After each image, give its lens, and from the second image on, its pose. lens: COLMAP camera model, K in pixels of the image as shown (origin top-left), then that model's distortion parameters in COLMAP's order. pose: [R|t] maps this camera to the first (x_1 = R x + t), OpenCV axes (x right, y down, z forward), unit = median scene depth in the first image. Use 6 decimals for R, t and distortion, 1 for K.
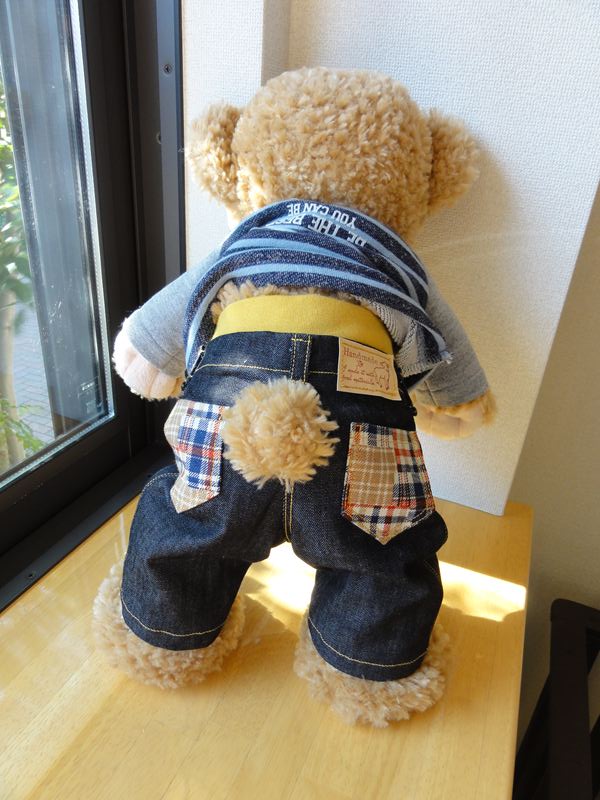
lens RADIAL K [[577.9, 0, 300.0], [0, 577.9, 400.0], [0, 0, 1]] dist [-0.004737, -0.001128]
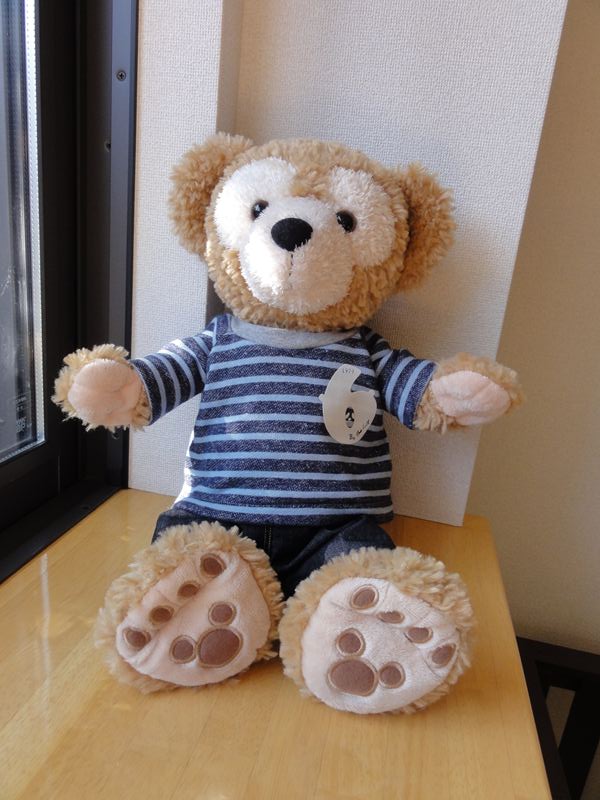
lens RADIAL K [[577.9, 0, 300.0], [0, 577.9, 400.0], [0, 0, 1]] dist [-0.004737, -0.001128]
pose [[0.981824, -0.020178, 0.188716, -0.126154], [0.052688, 0.984227, -0.168880, 0.172574], [-0.182332, 0.175754, 0.967402, 0.067283]]
